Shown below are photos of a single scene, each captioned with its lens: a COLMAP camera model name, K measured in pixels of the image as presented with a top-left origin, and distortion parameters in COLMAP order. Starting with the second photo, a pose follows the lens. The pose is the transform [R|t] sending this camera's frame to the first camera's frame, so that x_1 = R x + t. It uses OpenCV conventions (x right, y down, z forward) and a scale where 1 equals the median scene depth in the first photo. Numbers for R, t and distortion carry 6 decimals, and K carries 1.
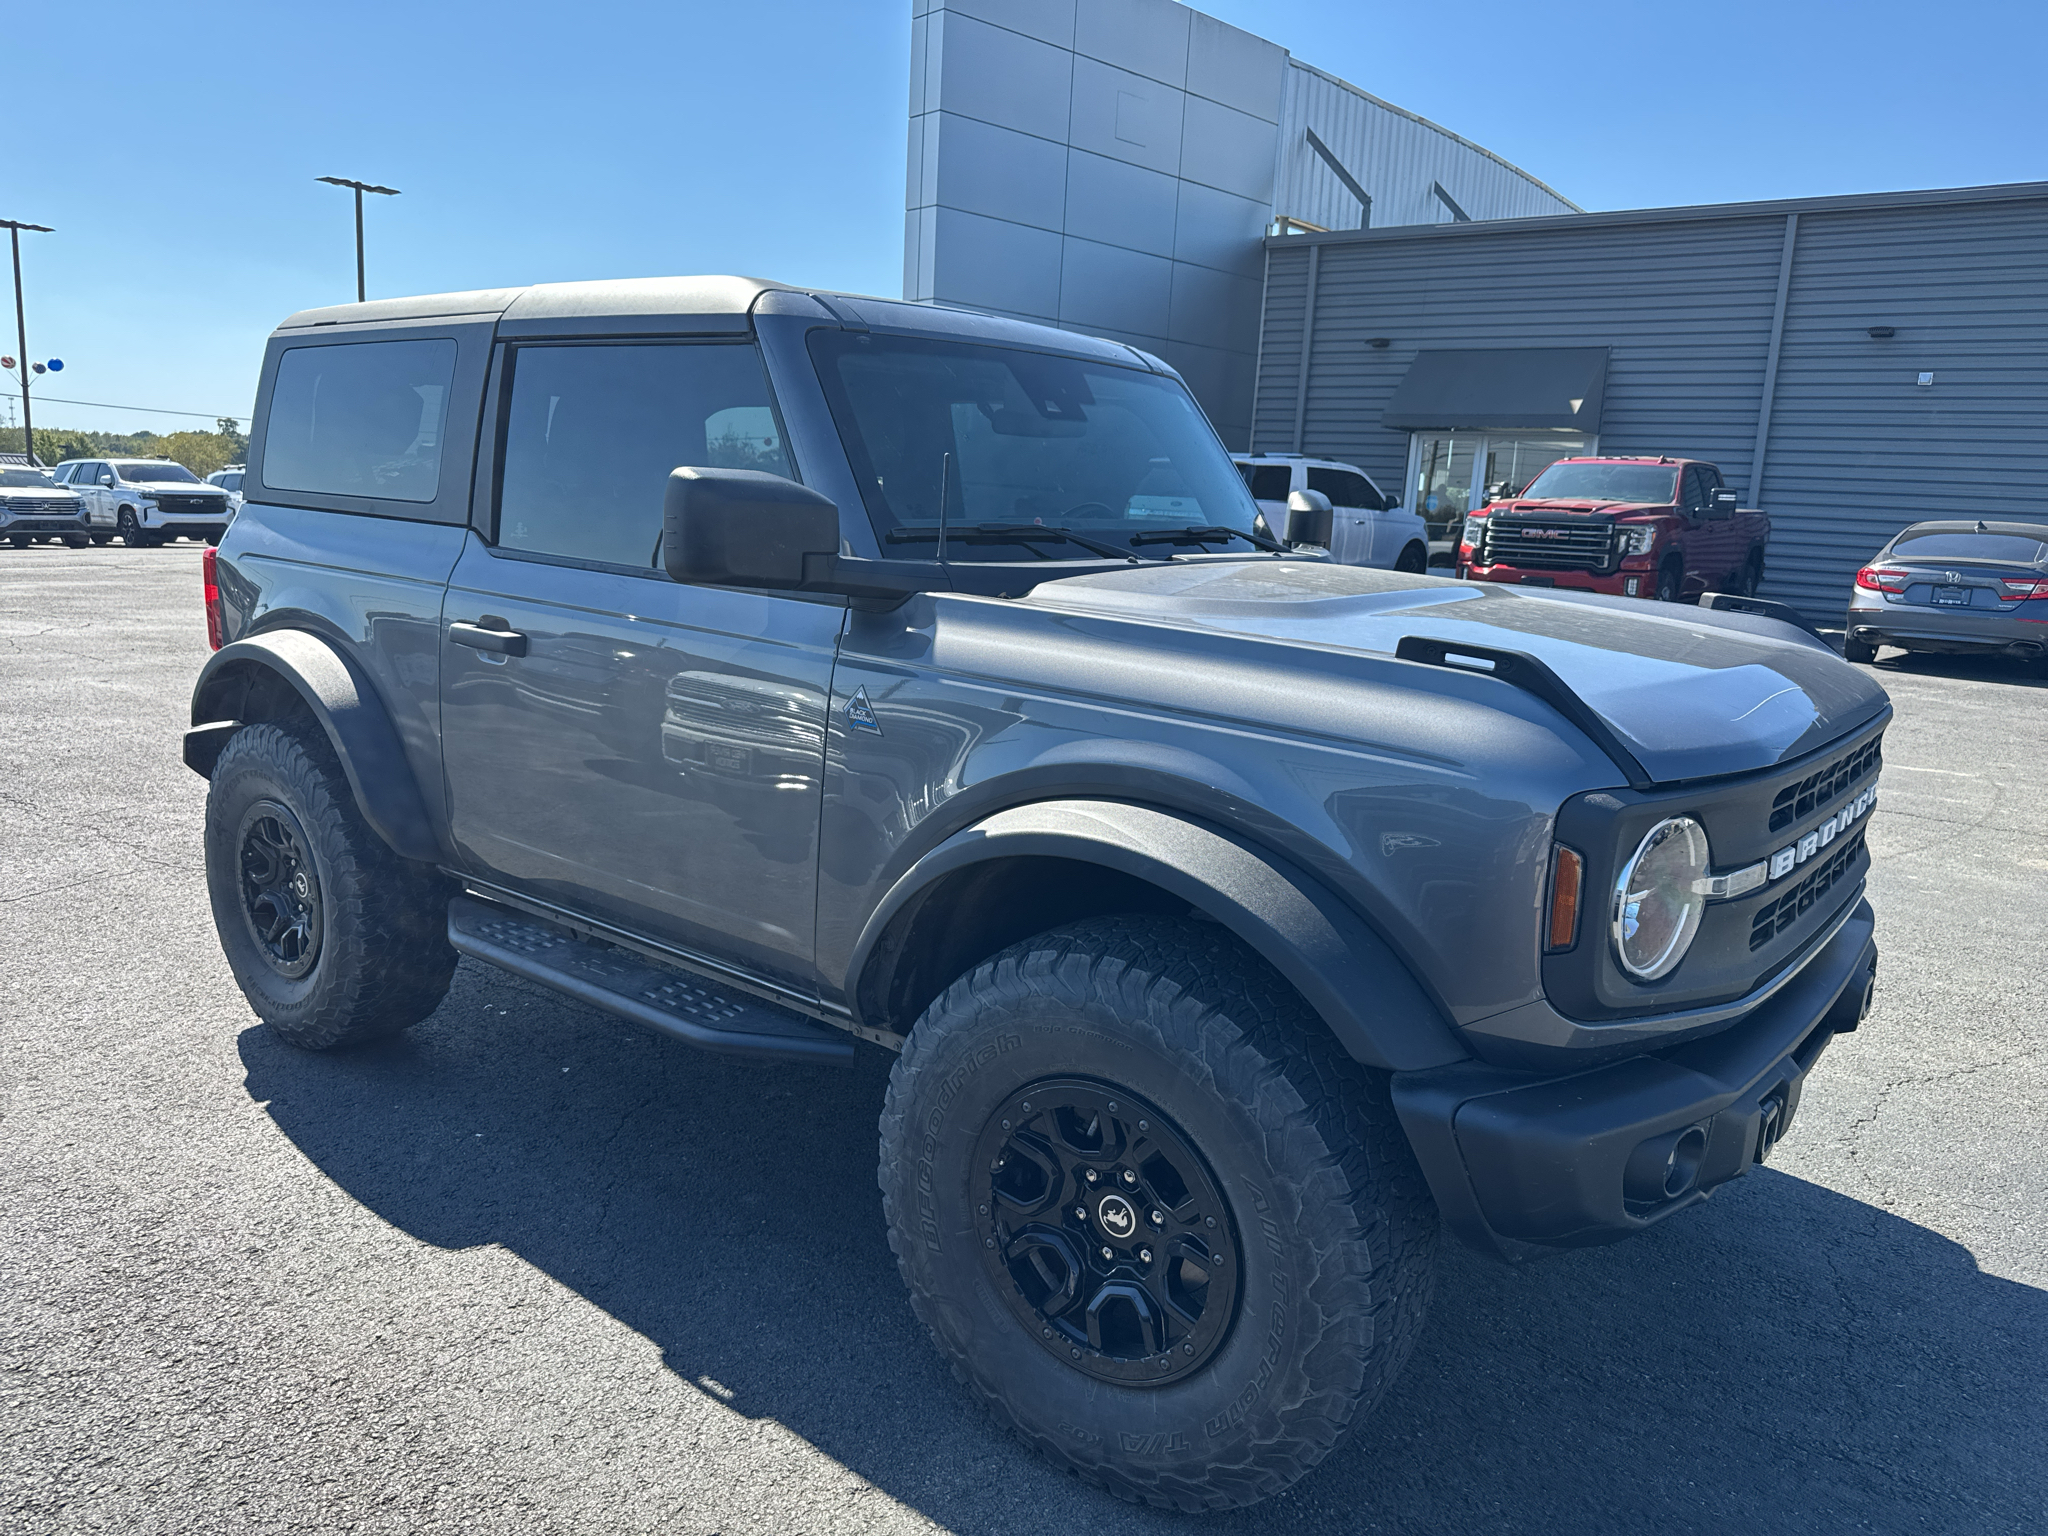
lens RADIAL K [[1459.4, 0, 1013.5], [0, 1459.4, 773.6], [0, 0, 1]] dist [0.010393, -0.016444]
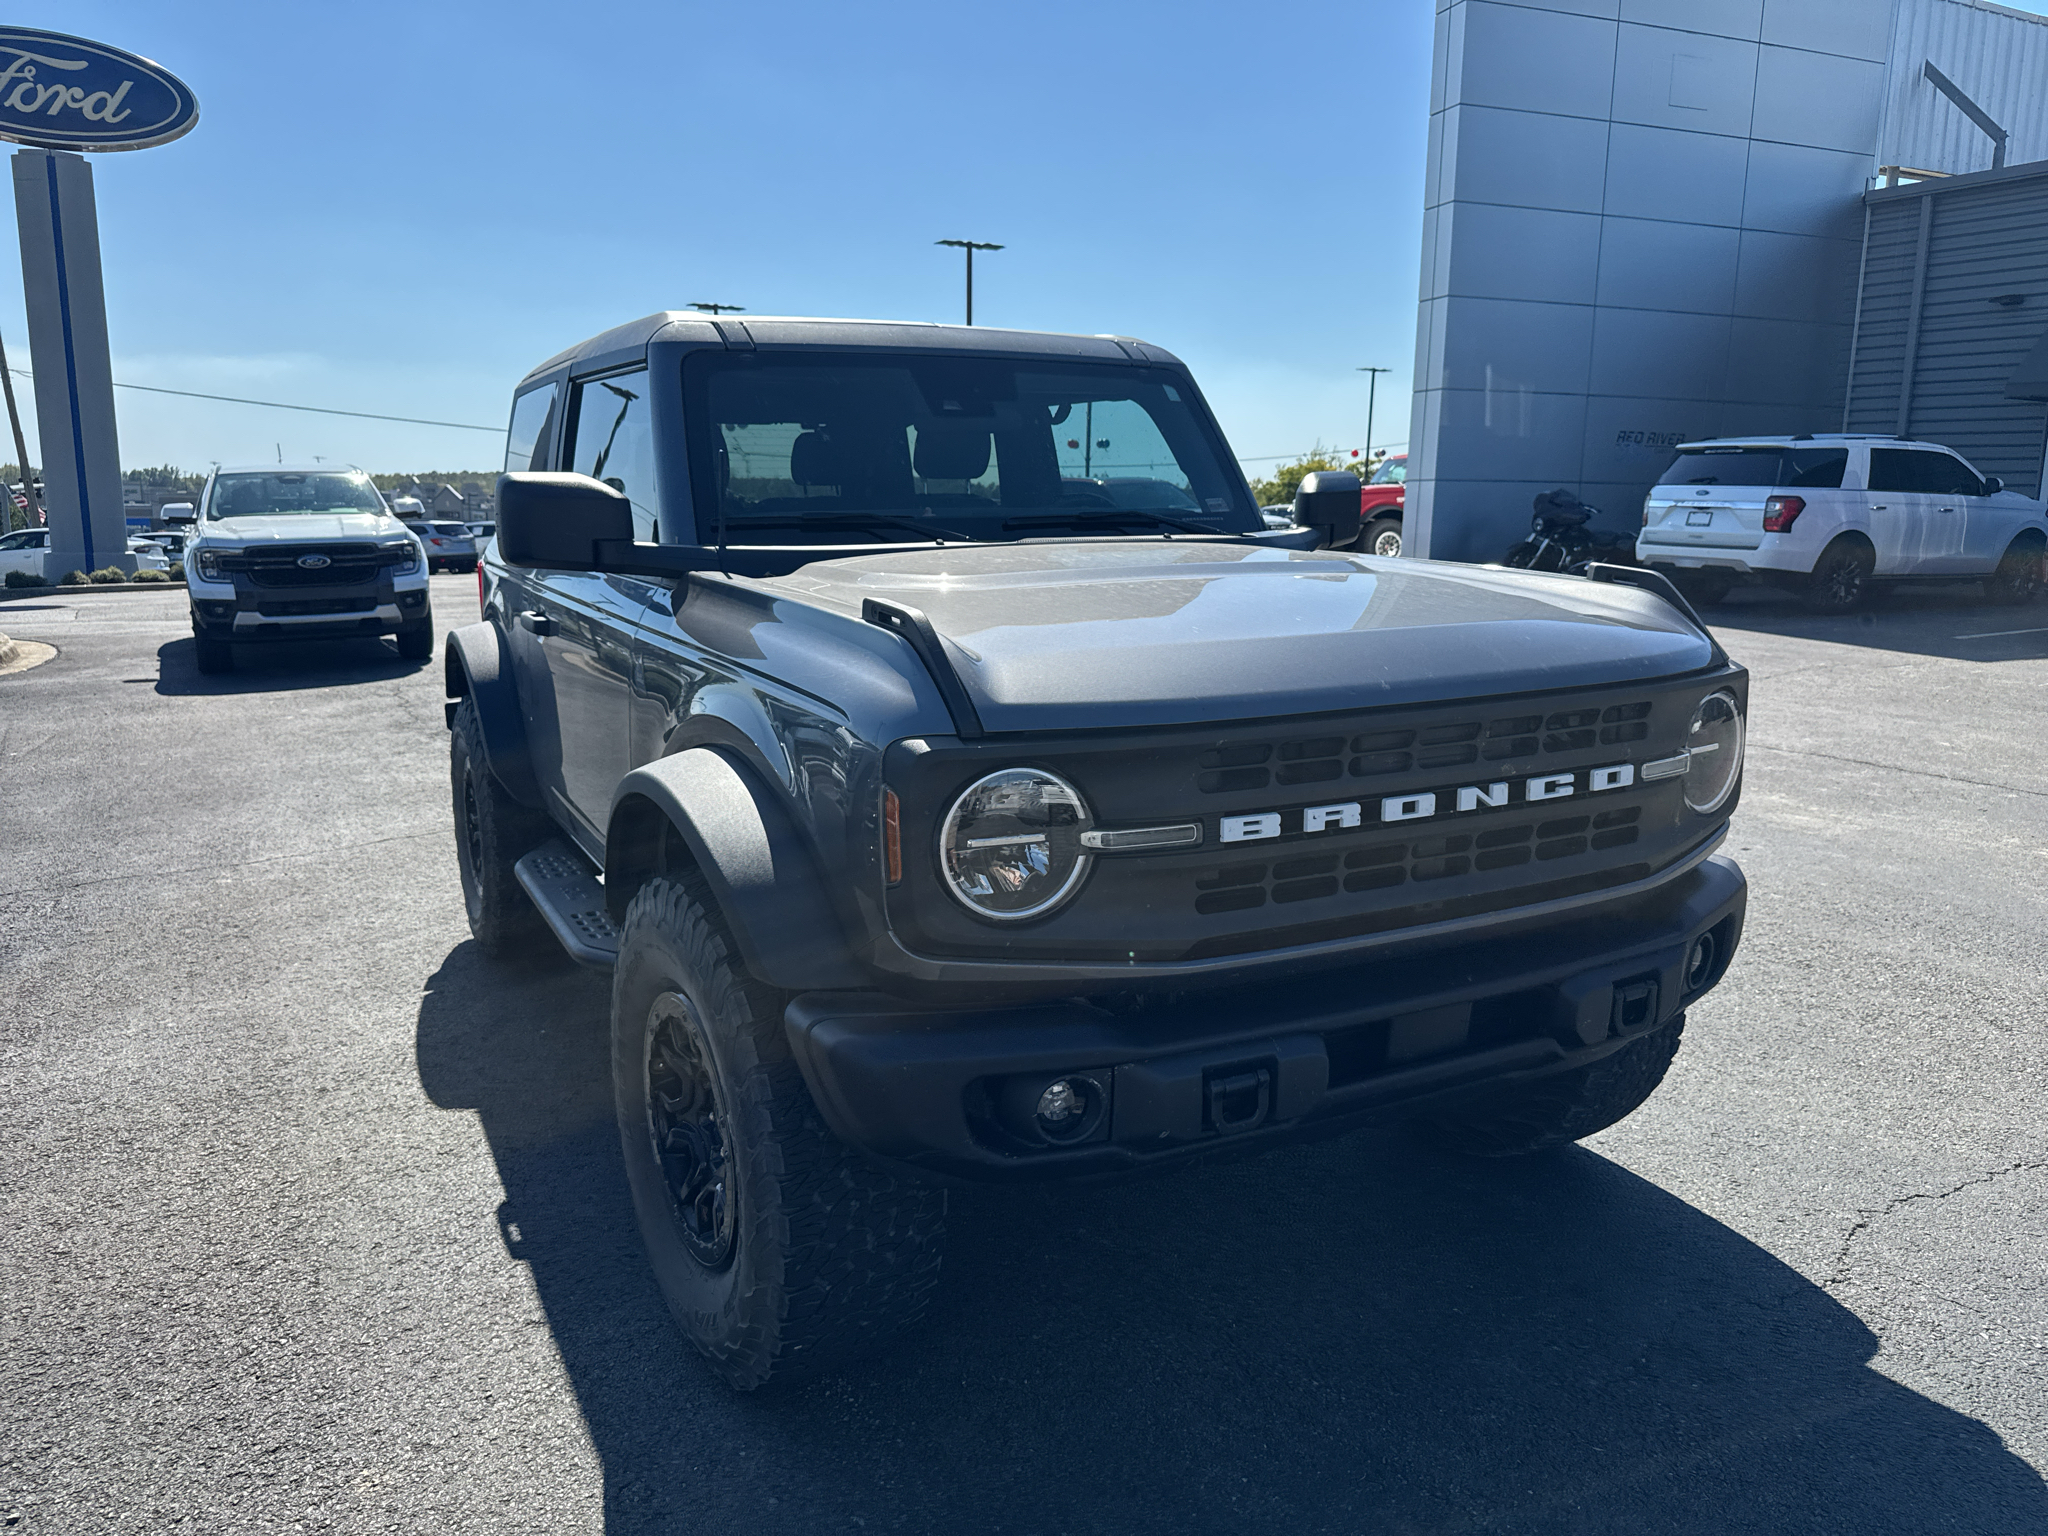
lens RADIAL K [[1459.4, 0, 1029.4], [0, 1459.4, 755.3], [0, 0, 1]] dist [0.010393, -0.016444]
pose [[0.919784, 0.027928, -0.391430, 0.081940], [-0.036562, 0.999224, -0.014621, 0.003528], [0.390718, 0.027759, 0.920092, 0.005558]]
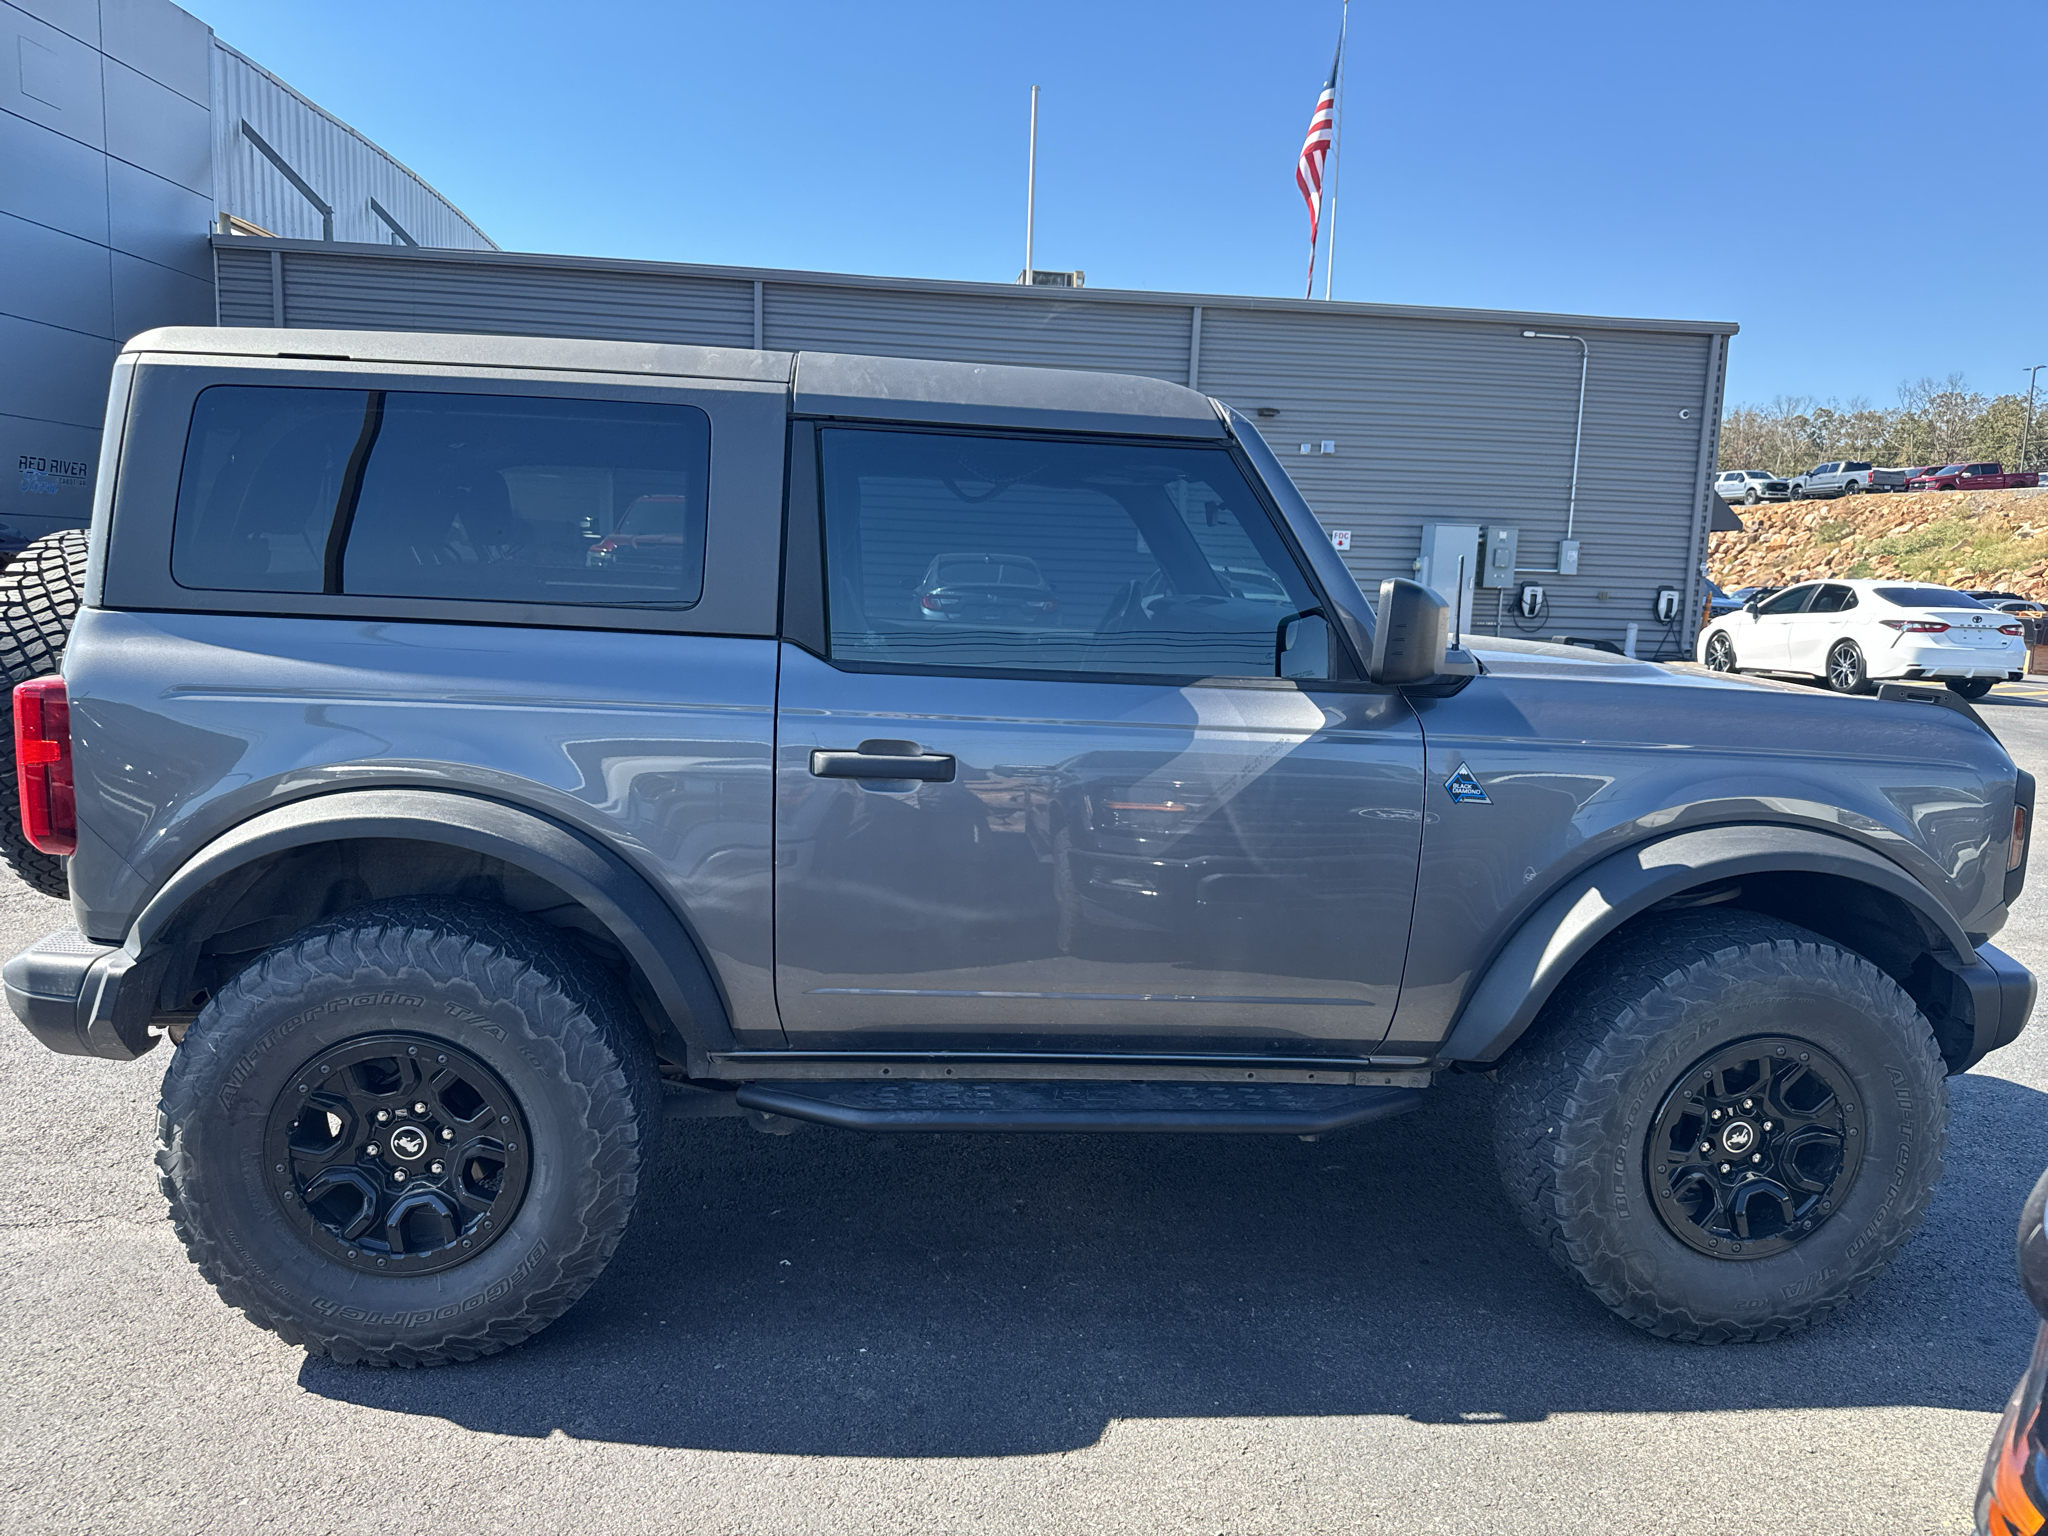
lens RADIAL K [[1459.4, 0, 1024.5], [0, 1459.4, 771.9], [0, 0, 1]] dist [0.010393, -0.016444]
pose [[0.719568, -0.116743, 0.684539, -0.144639], [0.127000, 0.991265, 0.035553, -0.017920], [-0.682710, 0.061353, 0.728109, 0.051325]]
